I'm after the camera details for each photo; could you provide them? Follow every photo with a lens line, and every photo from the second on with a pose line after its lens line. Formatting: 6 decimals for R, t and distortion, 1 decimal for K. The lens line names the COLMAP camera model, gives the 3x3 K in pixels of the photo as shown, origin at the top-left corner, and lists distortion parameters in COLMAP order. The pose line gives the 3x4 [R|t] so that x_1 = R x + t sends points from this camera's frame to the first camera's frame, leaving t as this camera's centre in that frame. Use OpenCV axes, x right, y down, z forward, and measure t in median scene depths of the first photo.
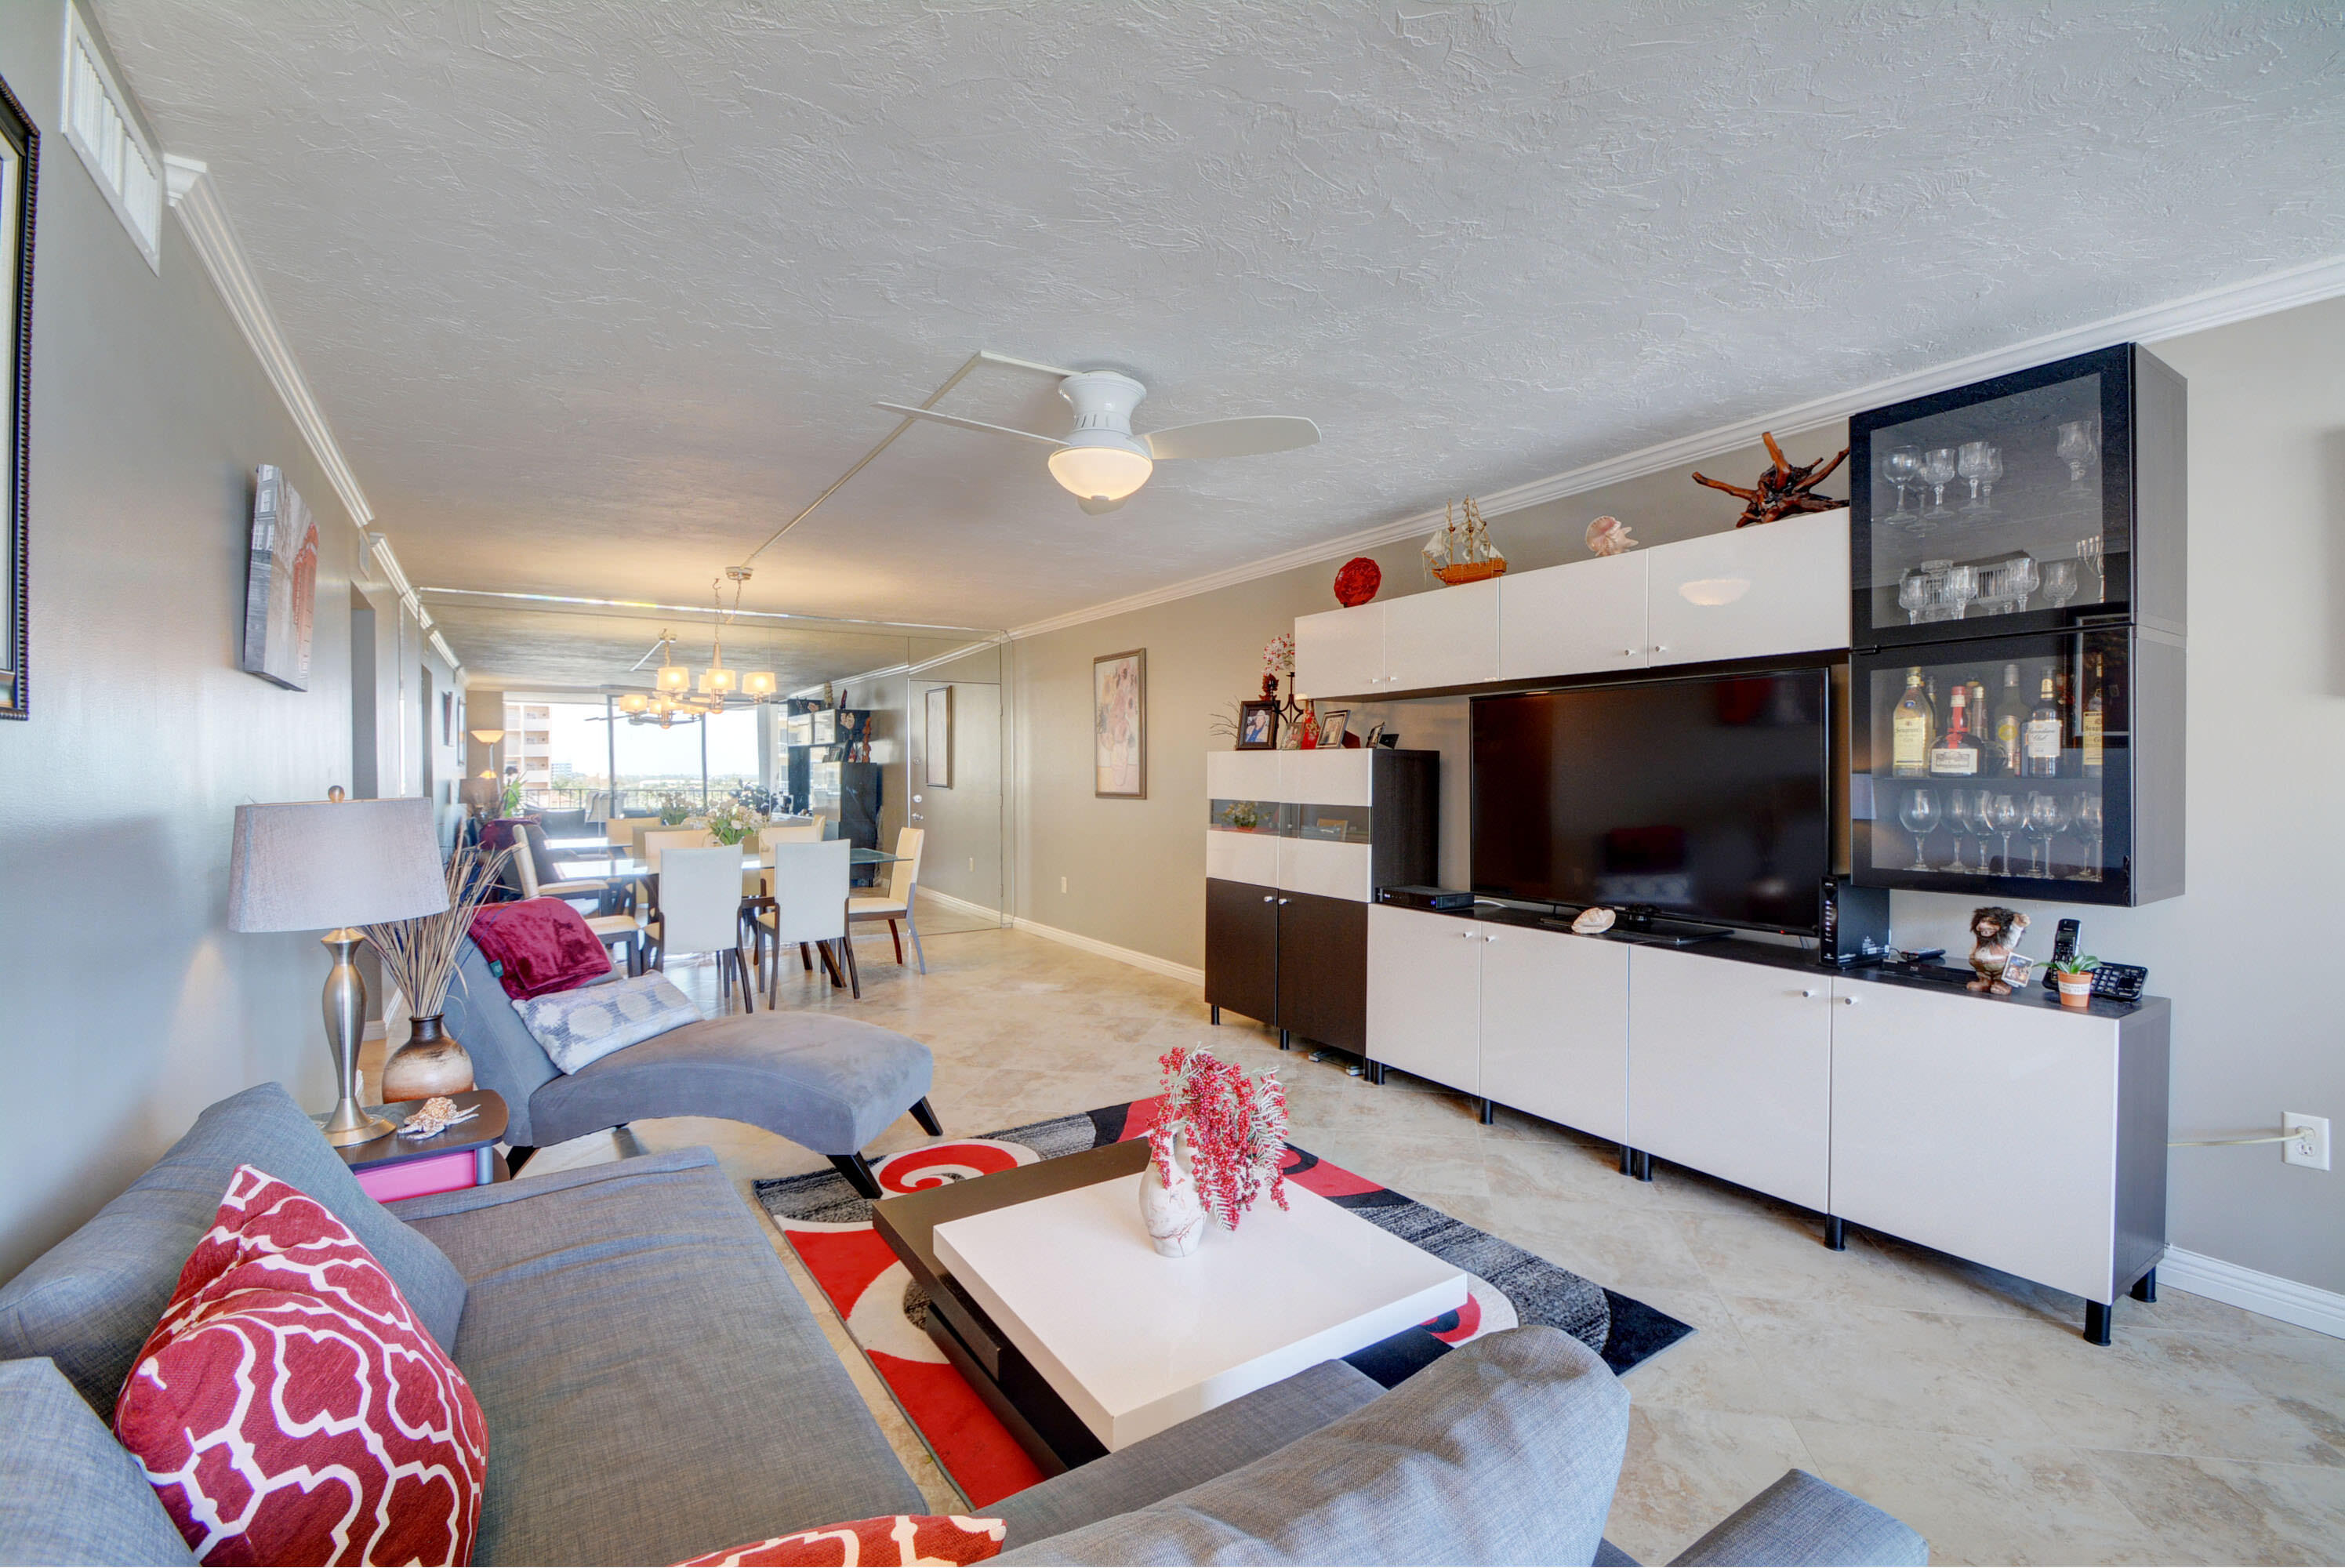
lens RADIAL K [[1024.2, 0, 1165.5], [0, 1024.2, 766.4], [0, 0, 1]] dist [-0.000293, -0.000055]
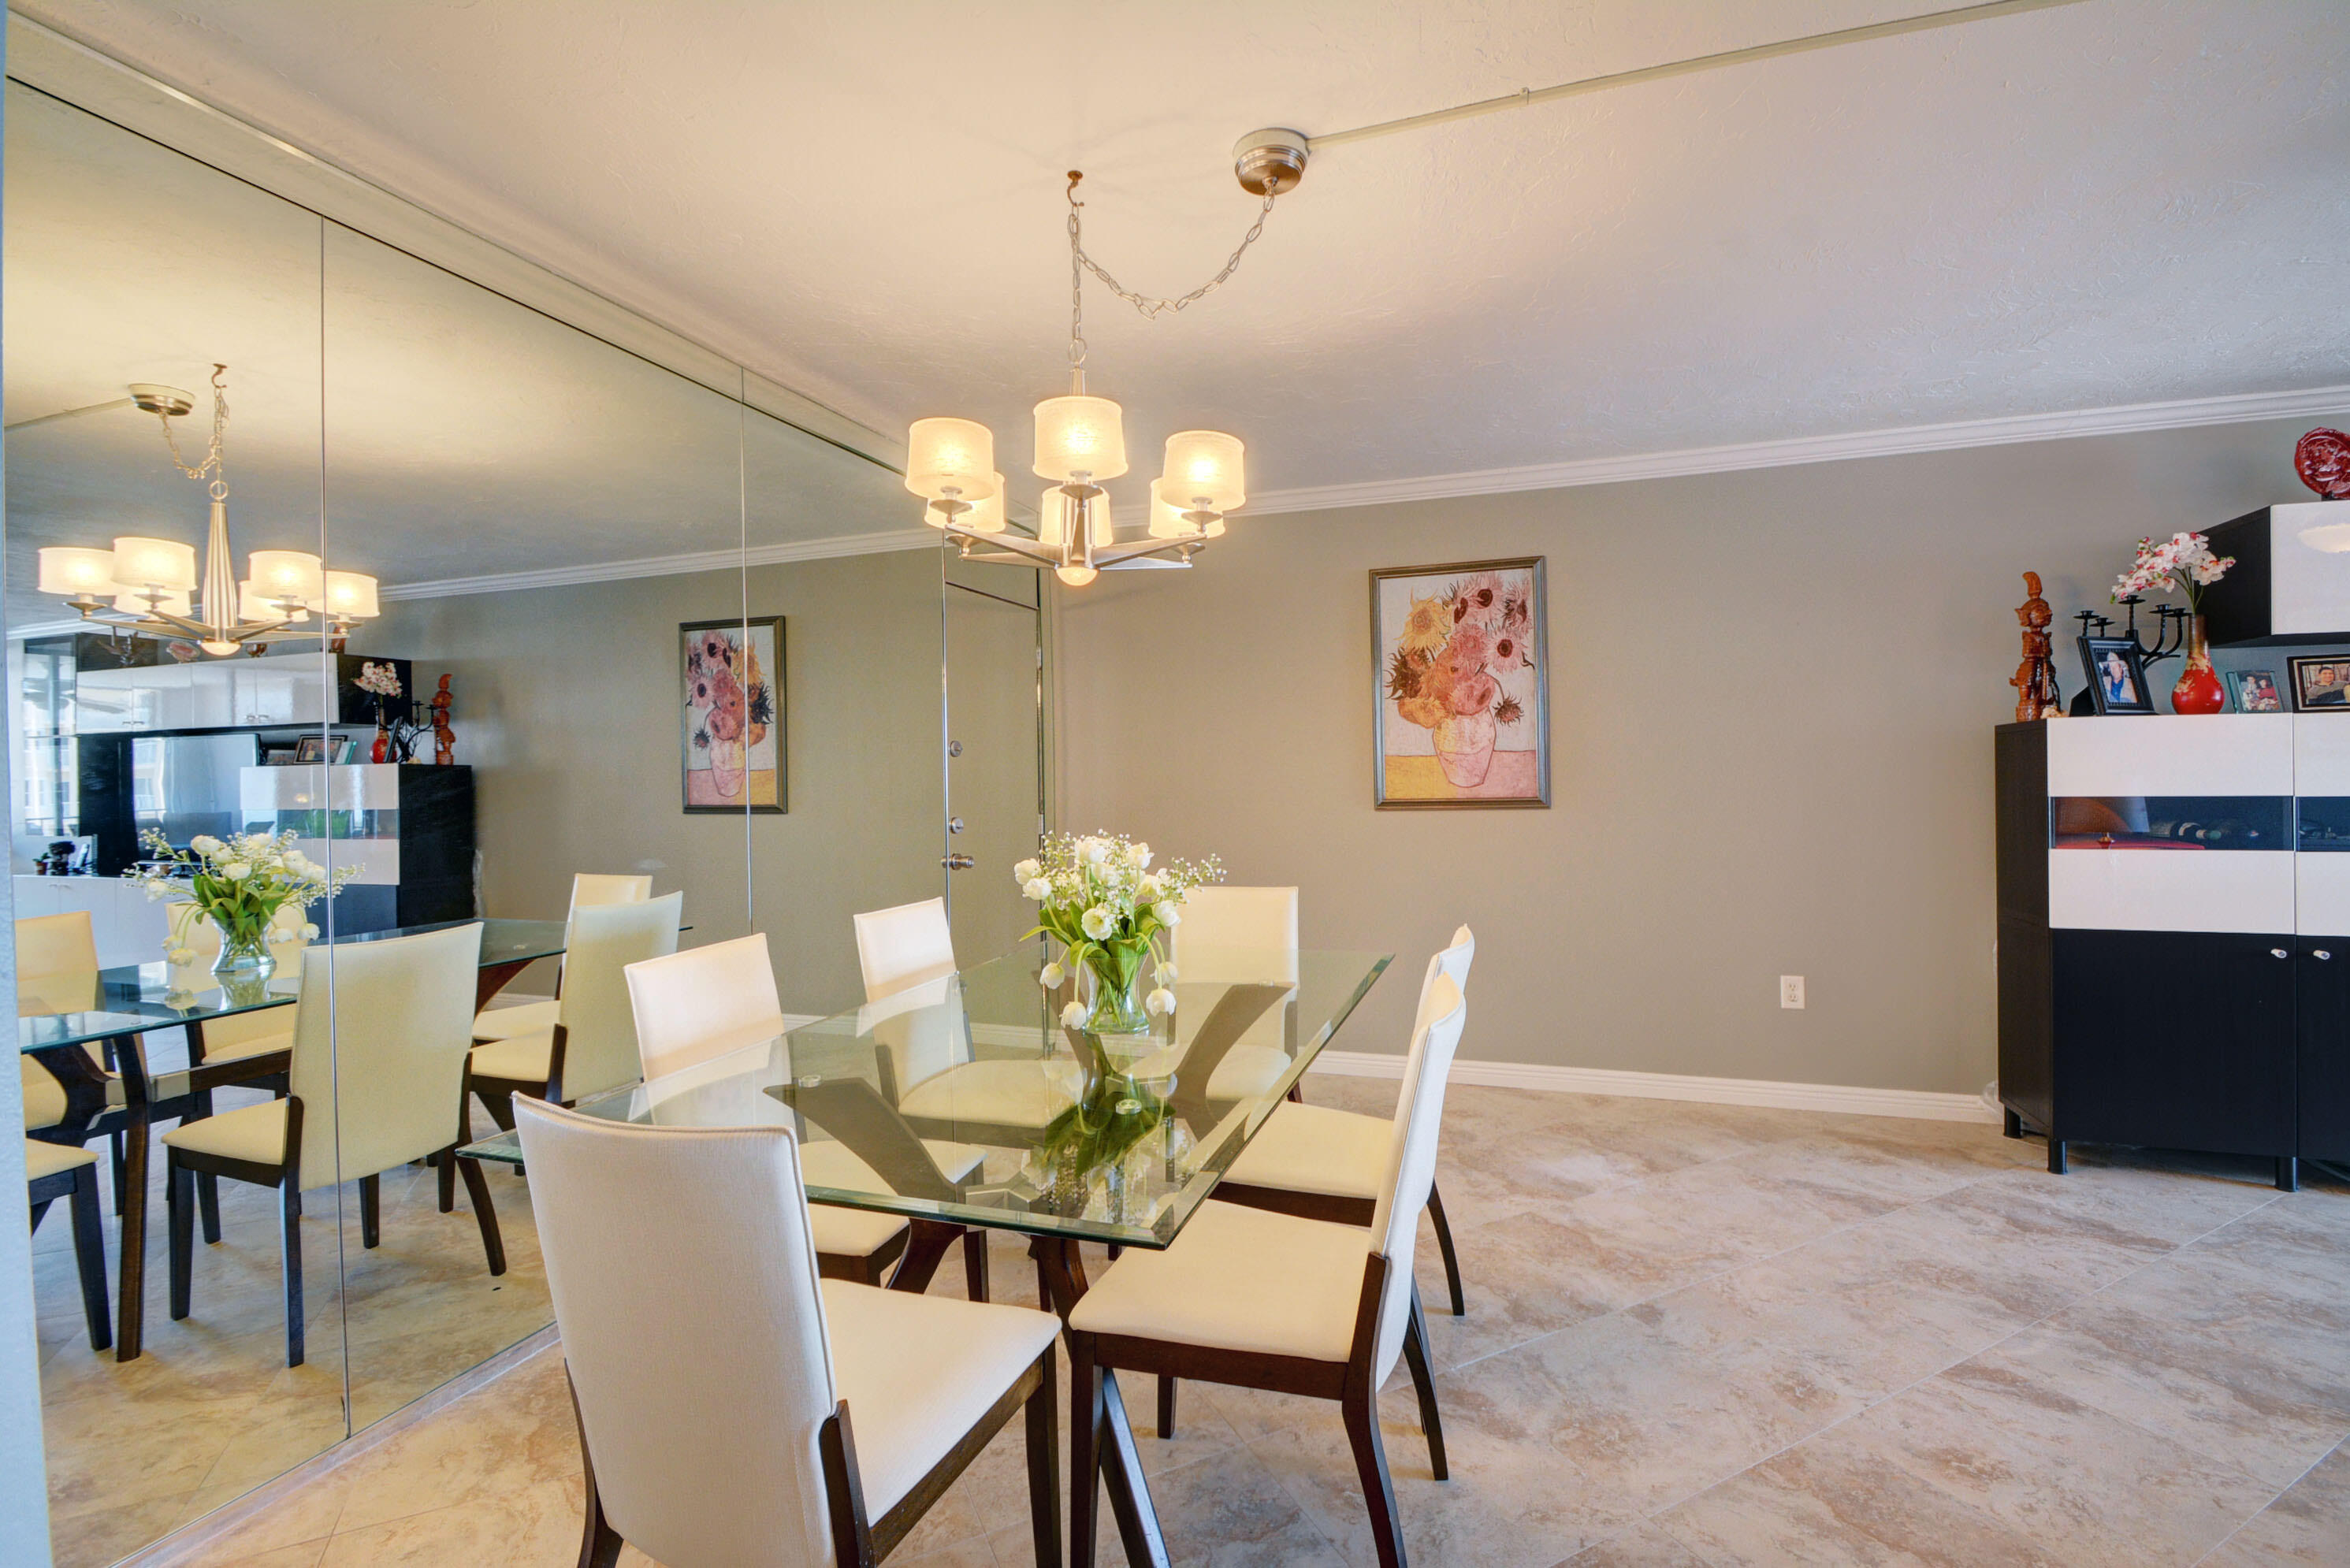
lens RADIAL K [[1080.0, 0, 1174.4], [0, 1080.0, 754.2], [0, 0, 1]] dist [0.015337, -0.000008]
pose [[0.778616, -0.021306, 0.627140, -0.709981], [0.023650, 0.999710, 0.004601, -0.008546], [-0.627055, 0.011250, 0.778893, 0.768014]]
